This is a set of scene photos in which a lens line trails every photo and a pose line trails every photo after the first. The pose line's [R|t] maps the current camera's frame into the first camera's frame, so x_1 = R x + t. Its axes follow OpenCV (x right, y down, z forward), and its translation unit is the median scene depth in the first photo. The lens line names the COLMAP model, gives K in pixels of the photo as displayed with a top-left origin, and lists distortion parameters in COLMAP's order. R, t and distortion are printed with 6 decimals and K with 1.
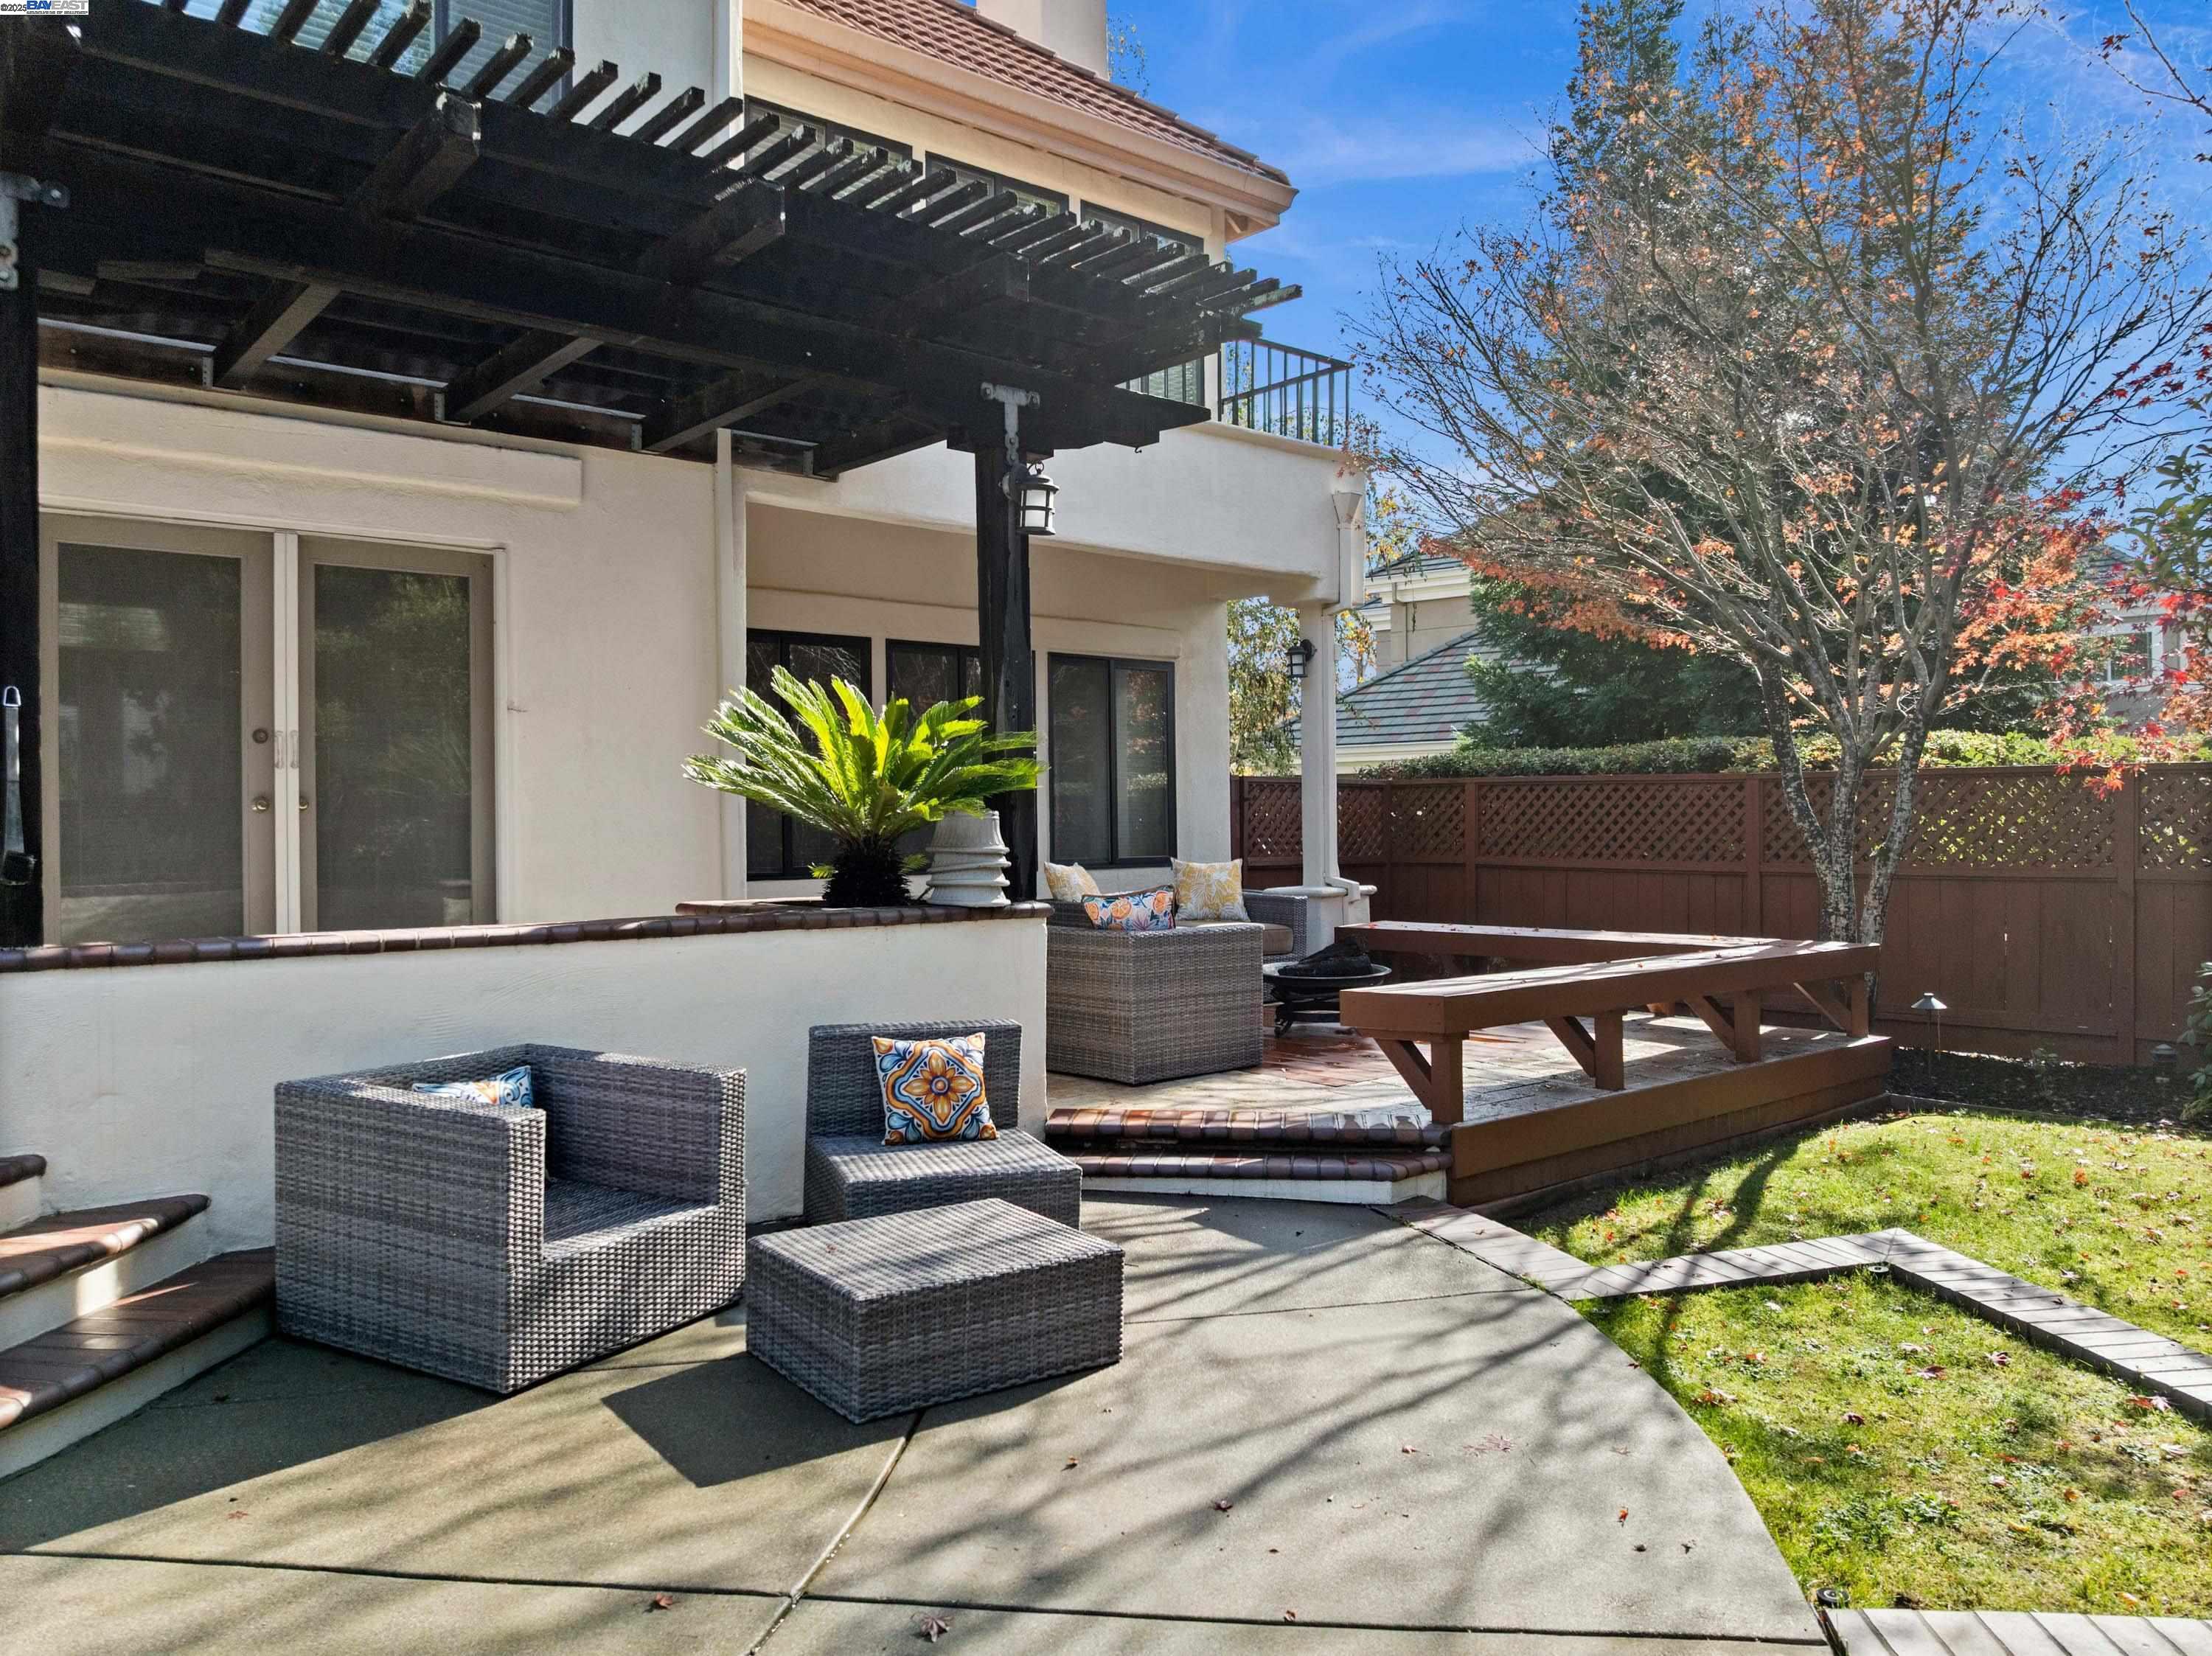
lens RADIAL K [[1570.7, 0, 1104.2], [0, 1570.7, 827.1], [0, 0, 1]] dist [-0.046183, -0.007818]
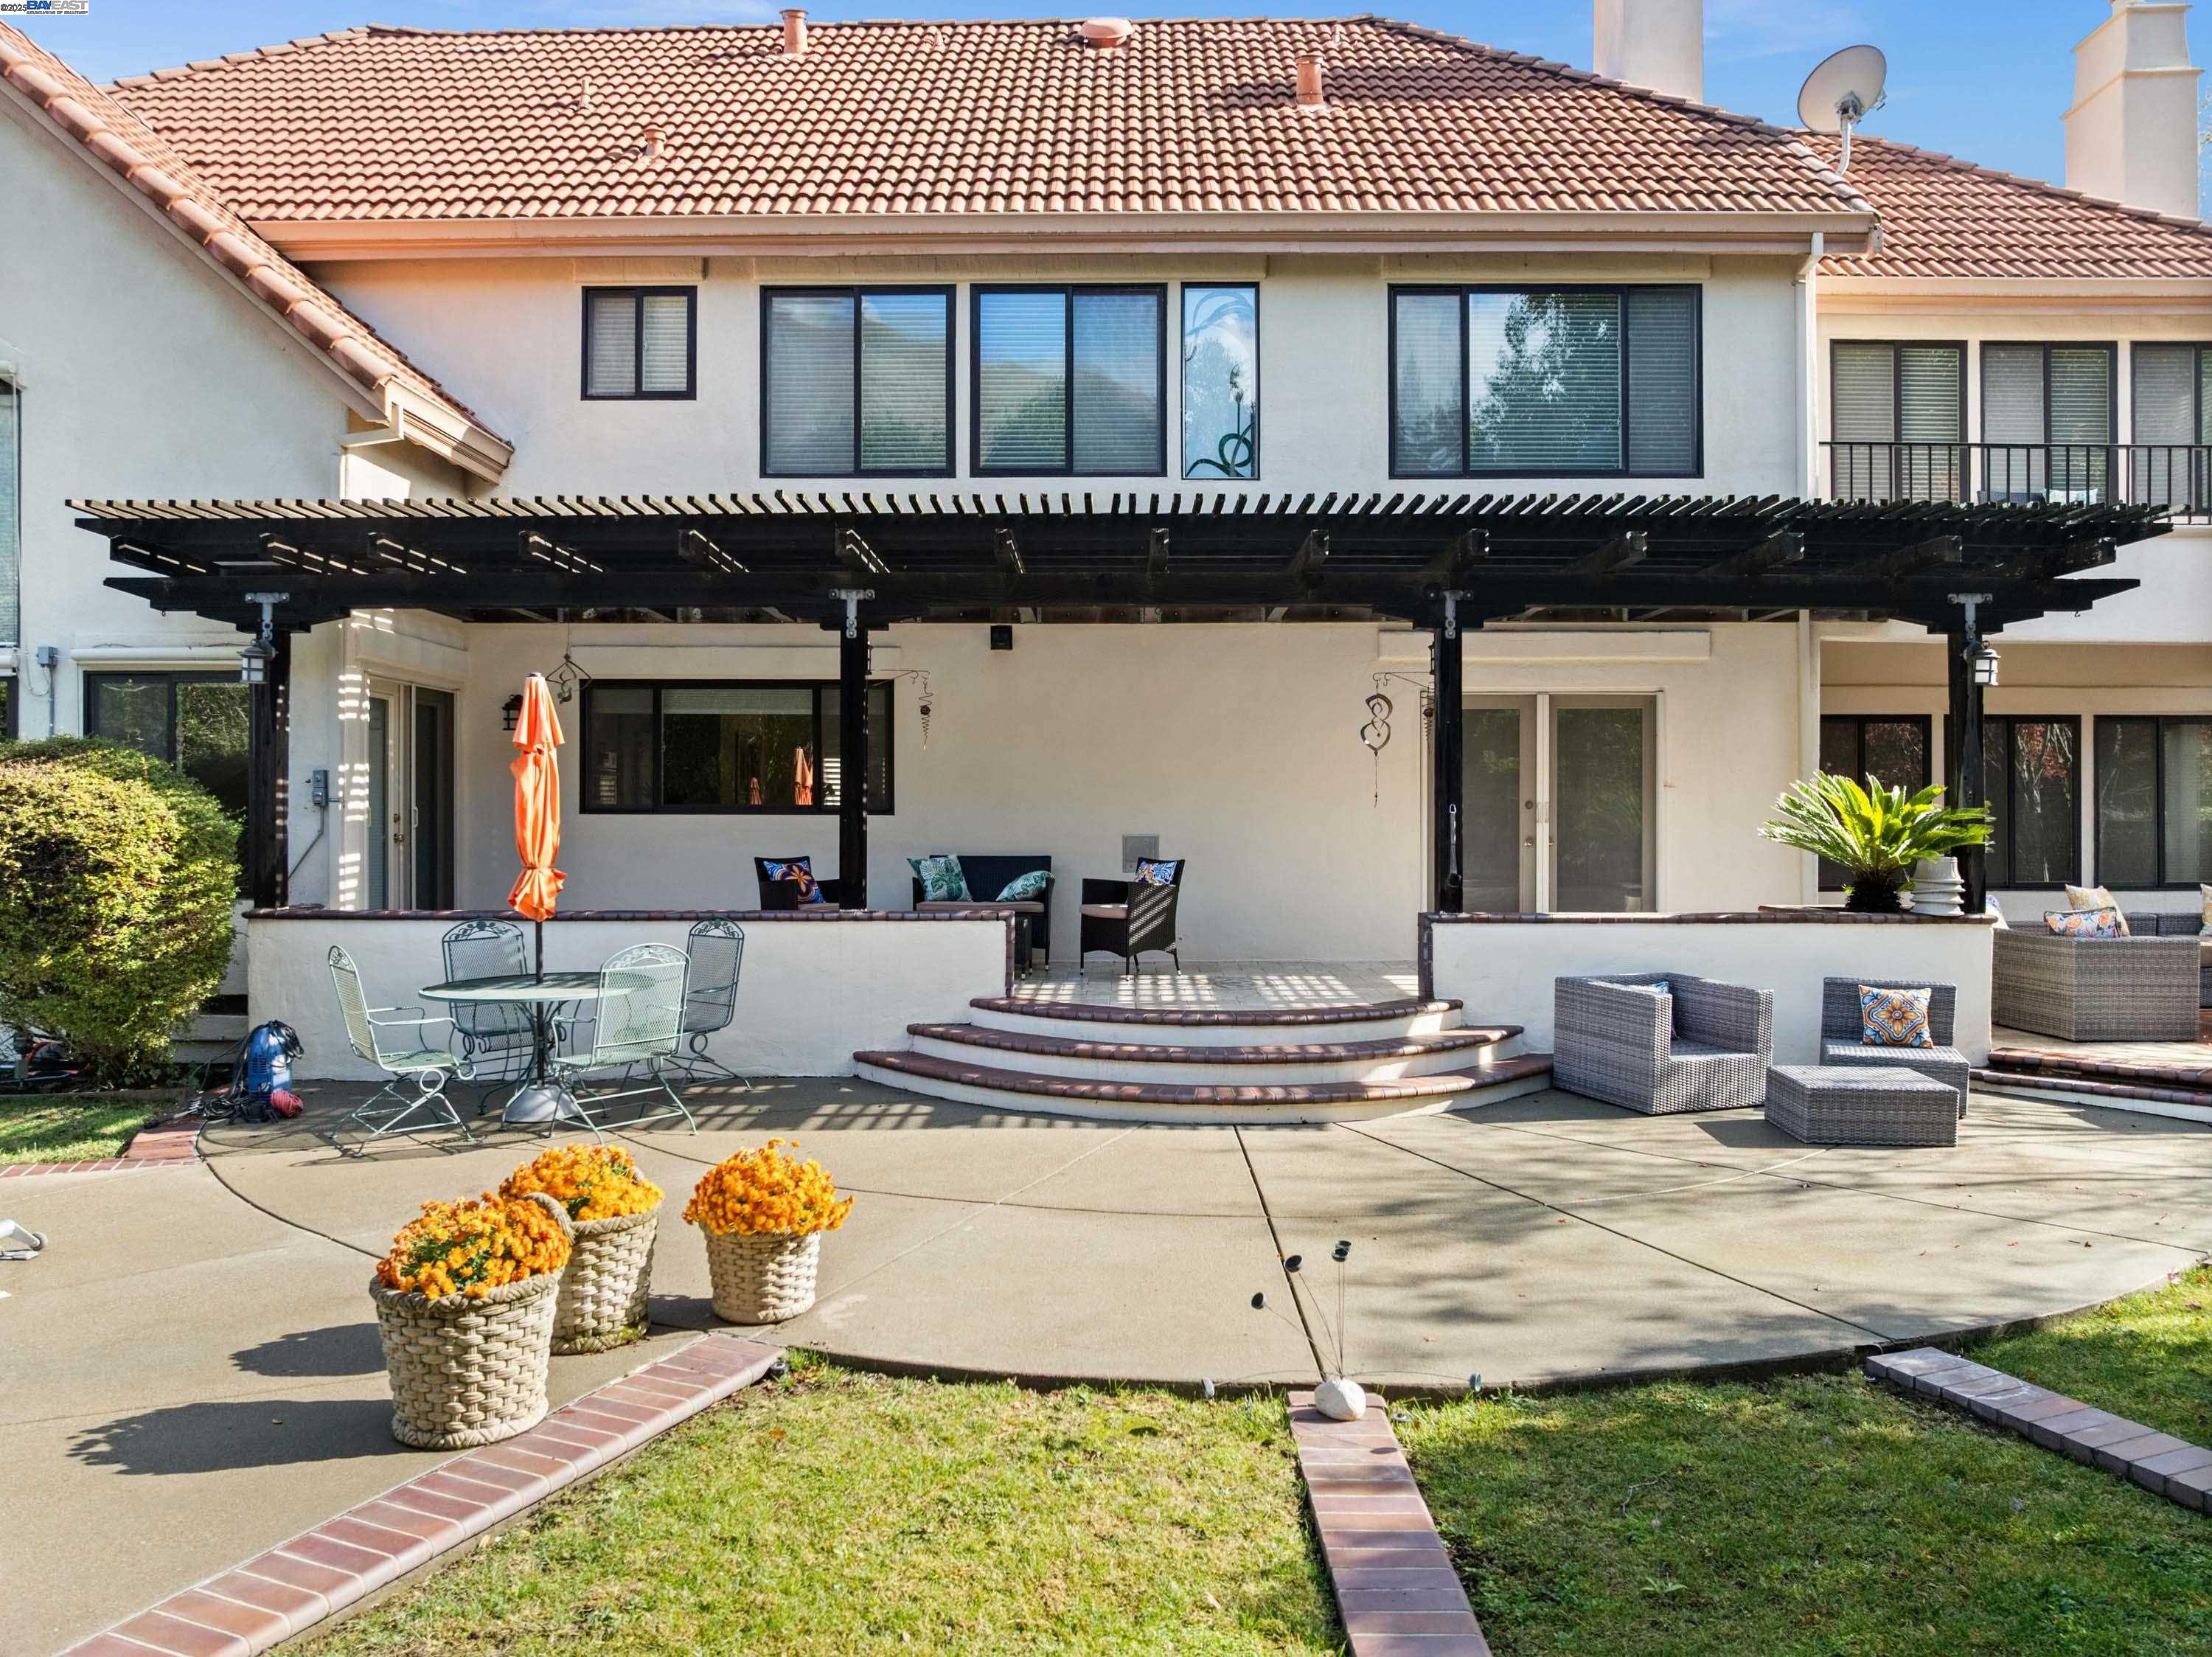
lens RADIAL K [[1570.8, 0, 1102.1], [0, 1570.8, 825.2], [0, 0, 1]] dist [-0.046183, -0.007818]
pose [[0.752280, 0.011624, -0.658741, 0.324916], [-0.008599, 0.999932, 0.007824, -0.048857], [0.658787, -0.000222, 0.752330, -0.799167]]
